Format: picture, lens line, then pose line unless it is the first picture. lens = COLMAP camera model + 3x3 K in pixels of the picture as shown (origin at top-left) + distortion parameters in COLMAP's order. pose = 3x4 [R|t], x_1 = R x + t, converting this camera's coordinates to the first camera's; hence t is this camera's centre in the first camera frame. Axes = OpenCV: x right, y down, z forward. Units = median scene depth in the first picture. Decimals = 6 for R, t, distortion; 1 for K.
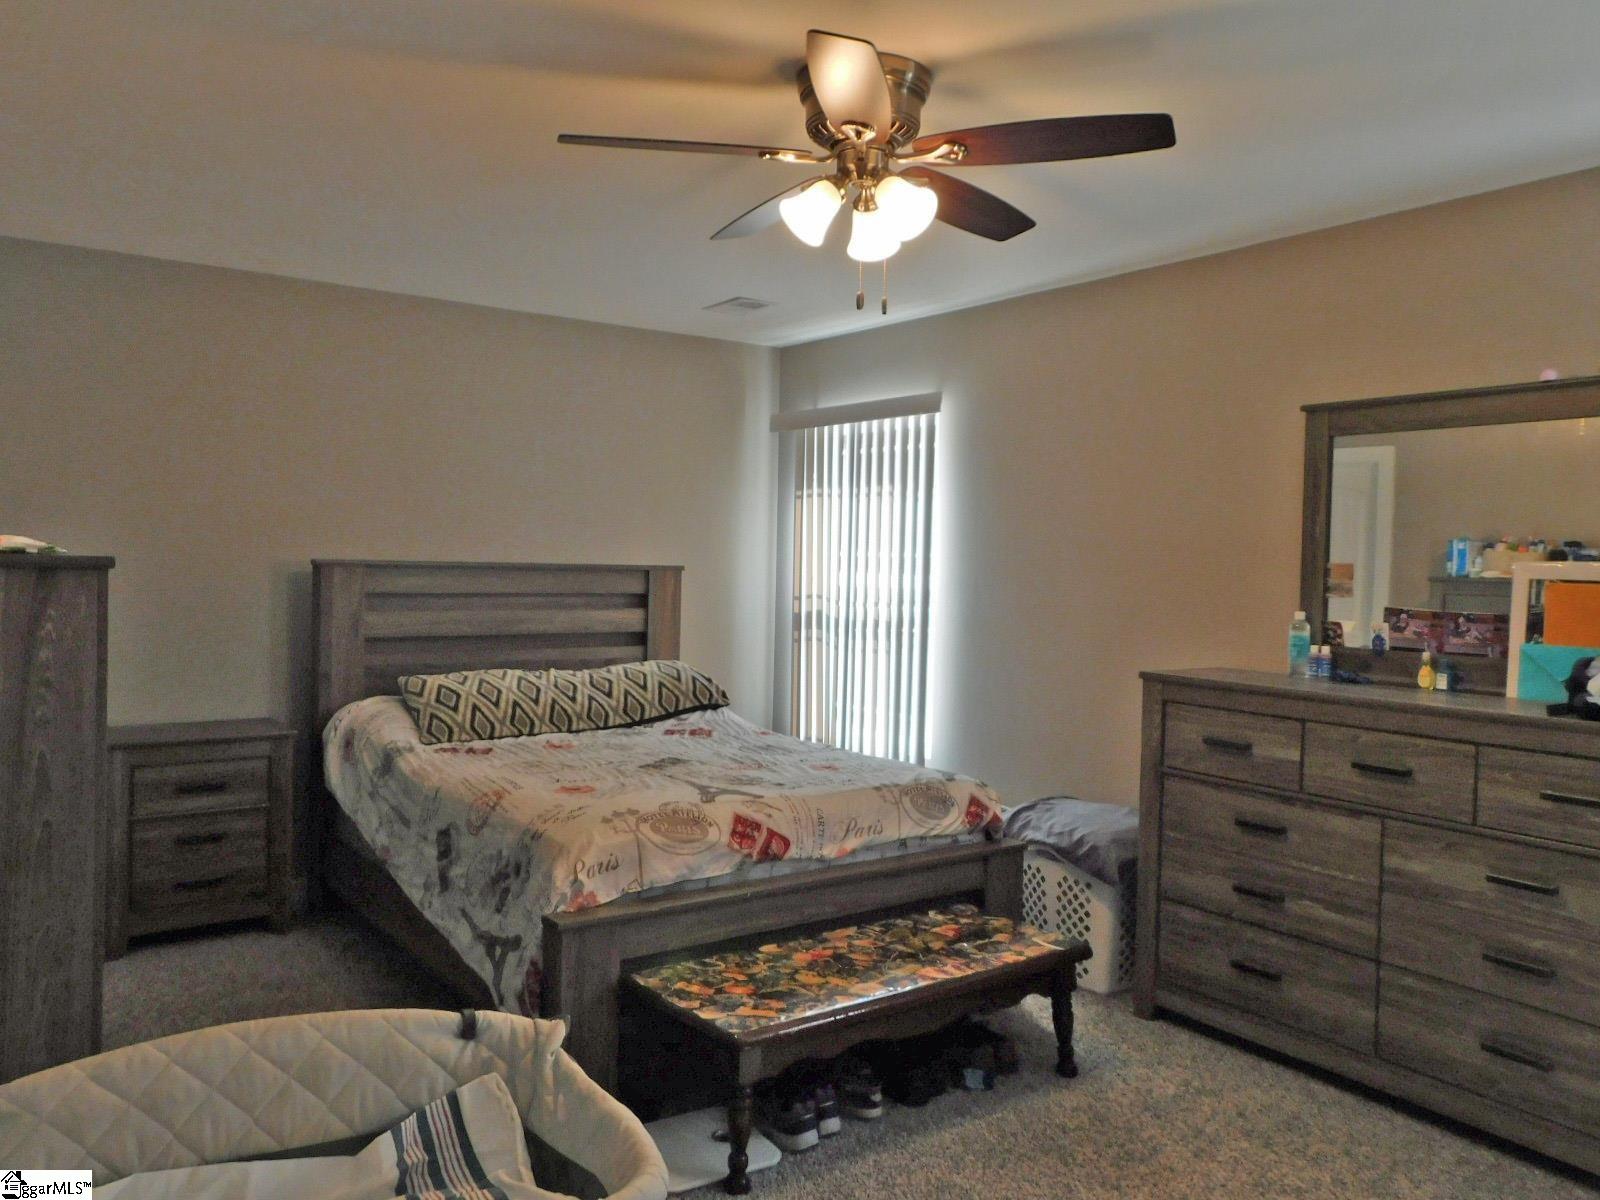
lens RADIAL K [[1226.0, 0, 801.4], [0, 1226.0, 599.8], [0, 0, 1]] dist [0.006660, 0.017016]
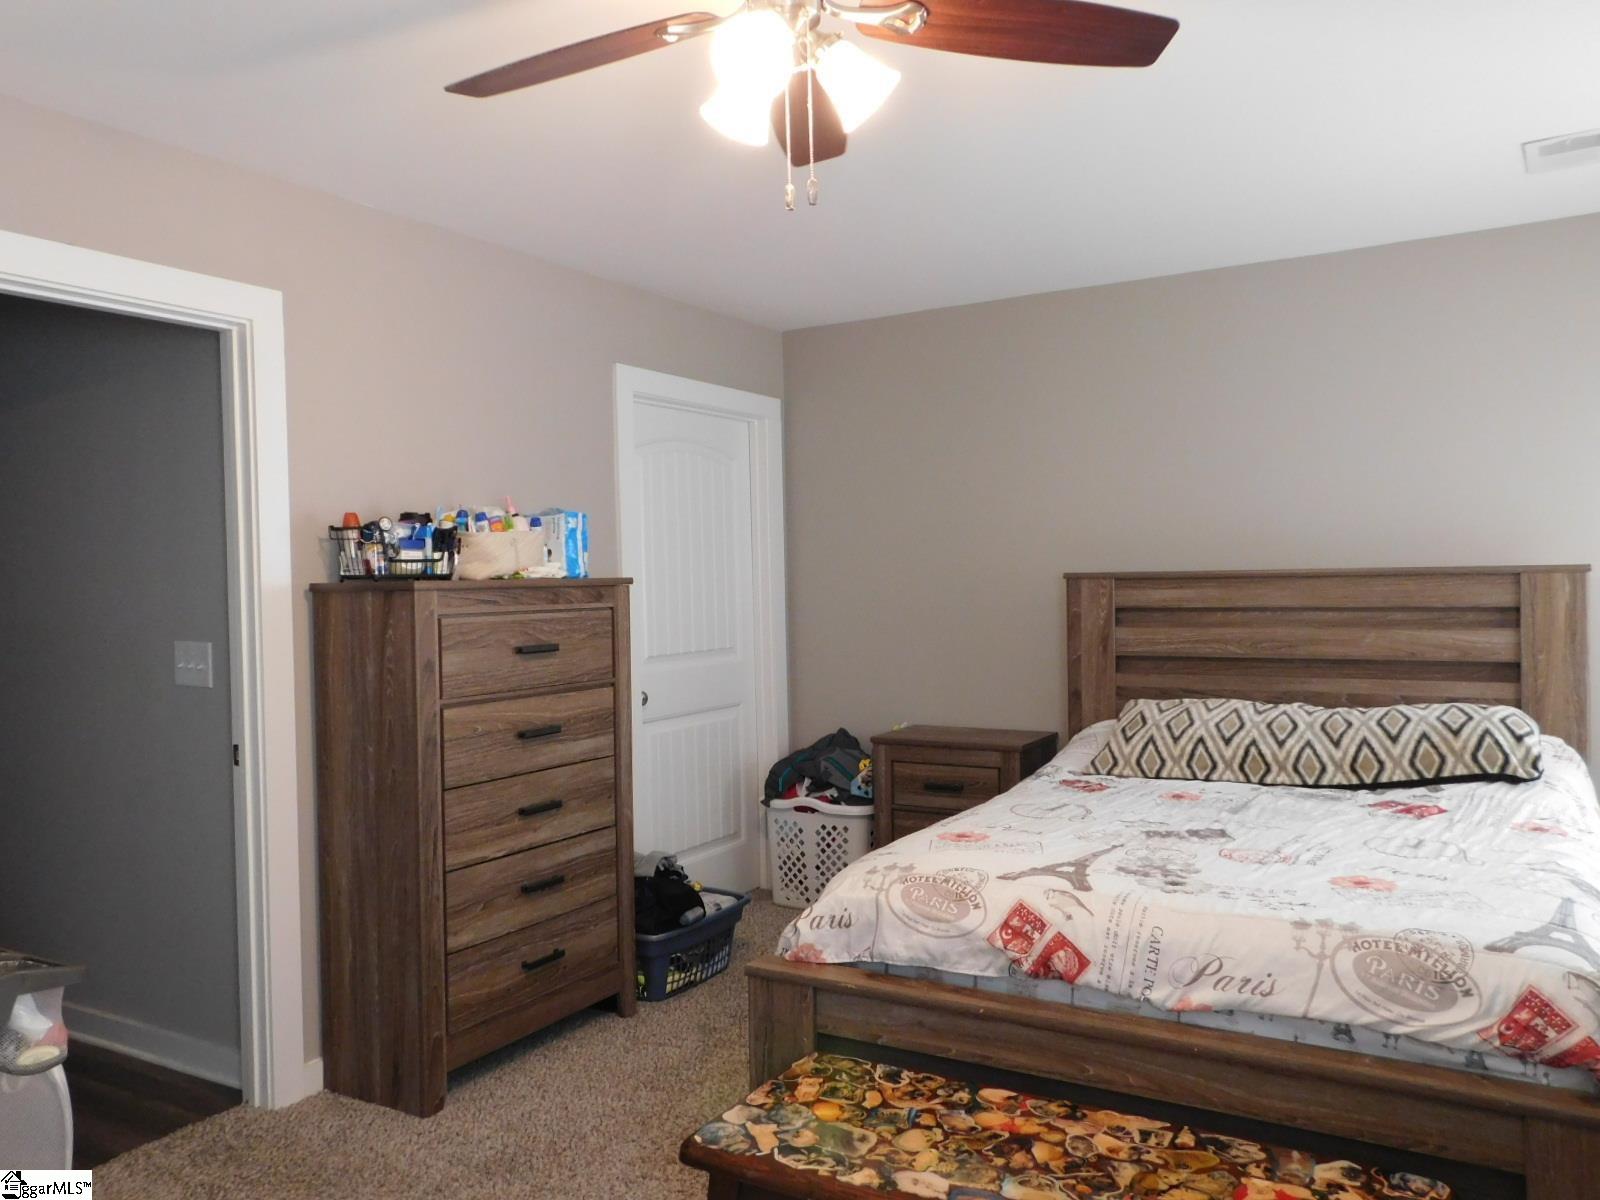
lens RADIAL K [[1226.0, 0, 766.7], [0, 1226.0, 548.7], [0, 0, 1]] dist [0.006660, 0.017016]
pose [[0.389466, -0.046662, -0.919858, 0.561119], [-0.002275, 0.998664, -0.051622, -0.001722], [0.921038, 0.022197, 0.388840, 0.538113]]
